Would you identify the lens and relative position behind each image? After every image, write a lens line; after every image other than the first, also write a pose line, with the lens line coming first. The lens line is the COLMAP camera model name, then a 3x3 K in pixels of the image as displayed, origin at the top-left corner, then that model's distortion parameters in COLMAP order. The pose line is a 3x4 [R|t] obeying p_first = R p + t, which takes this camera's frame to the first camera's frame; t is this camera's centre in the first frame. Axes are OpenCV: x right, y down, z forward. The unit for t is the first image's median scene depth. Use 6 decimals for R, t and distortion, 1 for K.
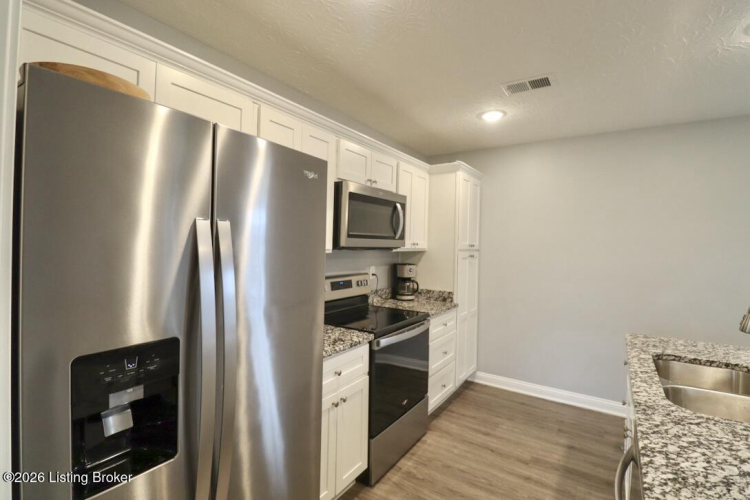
lens RADIAL K [[348.6, 0, 375.9], [0, 348.6, 243.5], [0, 0, 1]] dist [-0.000091, -0.011614]
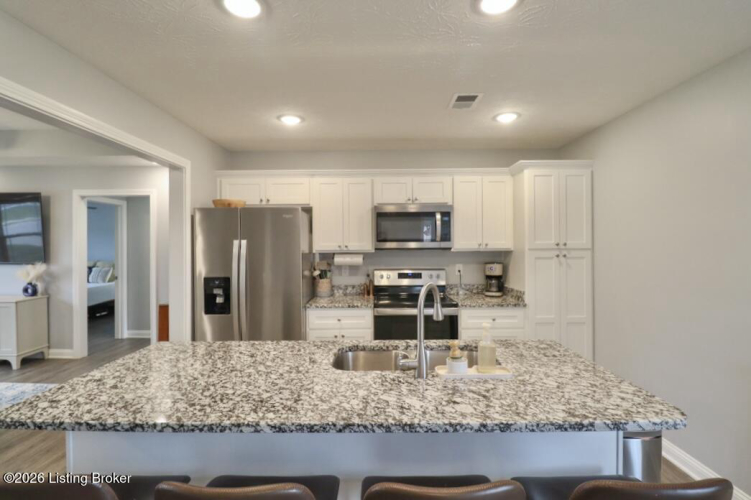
lens RADIAL K [[364.2, 0, 374.9], [0, 364.2, 242.6], [0, 0, 1]] dist [0.000063, -0.012505]
pose [[0.550559, -0.029794, -0.834264, 0.877958], [0.018942, 0.999551, -0.023197, 0.015765], [0.834581, -0.003032, 0.550877, 0.076837]]
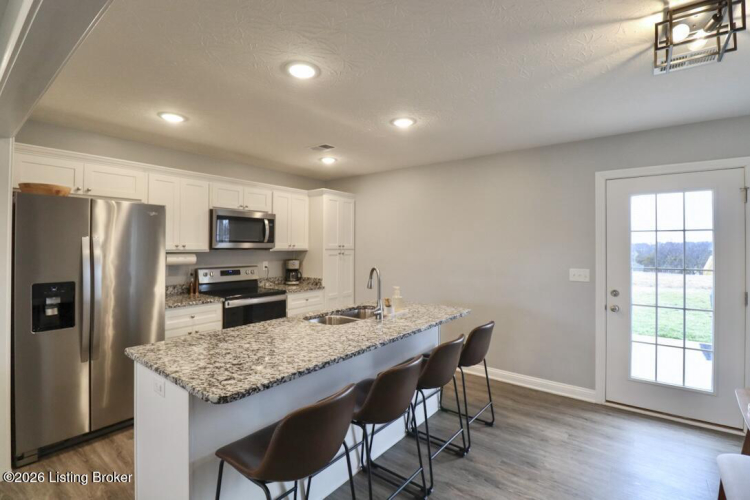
lens RADIAL K [[348.6, 0, 375.9], [0, 348.6, 243.5], [0, 0, 1]] dist [-0.000091, -0.011614]
pose [[0.997622, -0.016796, -0.066844, 0.557610], [0.016190, 0.999823, -0.009606, 0.011856], [0.066994, 0.008501, 0.997717, -0.434287]]
